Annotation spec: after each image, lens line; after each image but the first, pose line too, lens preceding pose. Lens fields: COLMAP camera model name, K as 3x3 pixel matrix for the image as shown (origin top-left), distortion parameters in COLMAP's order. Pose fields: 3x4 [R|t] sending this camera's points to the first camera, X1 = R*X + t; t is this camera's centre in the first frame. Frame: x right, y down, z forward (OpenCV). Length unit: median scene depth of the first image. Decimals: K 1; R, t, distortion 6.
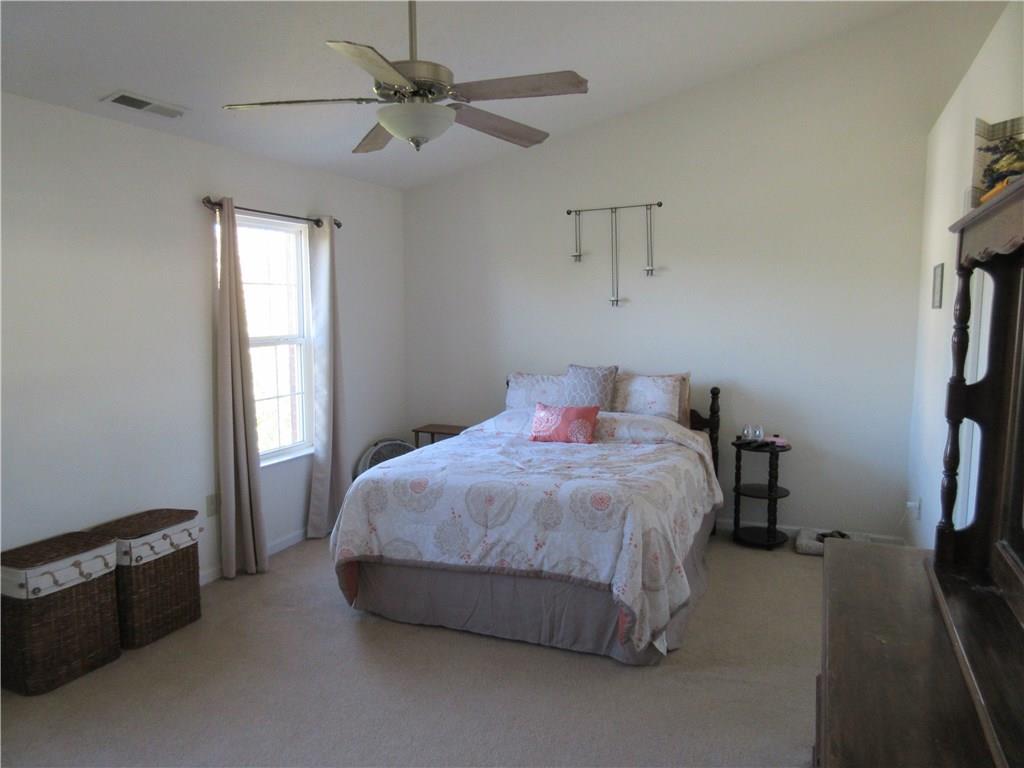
lens RADIAL K [[753.9, 0, 509.3], [0, 753.9, 382.7], [0, 0, 1]] dist [-0.023788, 0.013475]
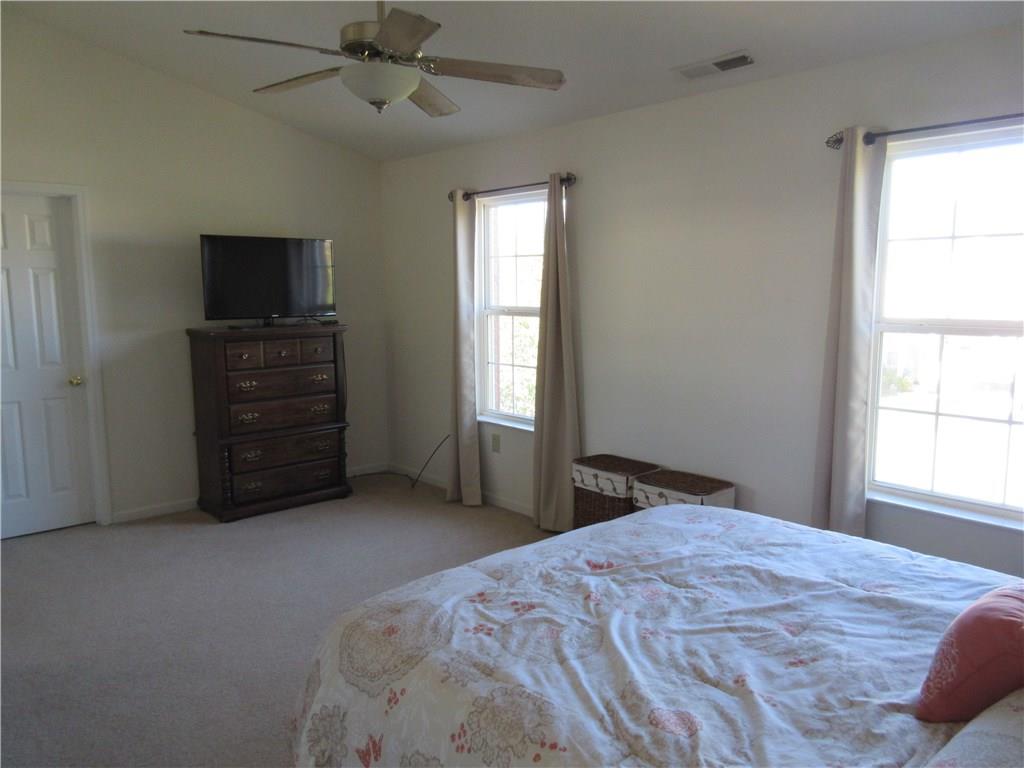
lens RADIAL K [[753.9, 0, 508.0], [0, 753.9, 384.3], [0, 0, 1]] dist [-0.023788, 0.013475]
pose [[-0.424503, 0.129441, -0.896126, 0.615254], [-0.083937, 0.979840, 0.181295, -0.132387], [0.901527, 0.152178, -0.405080, 1.337527]]
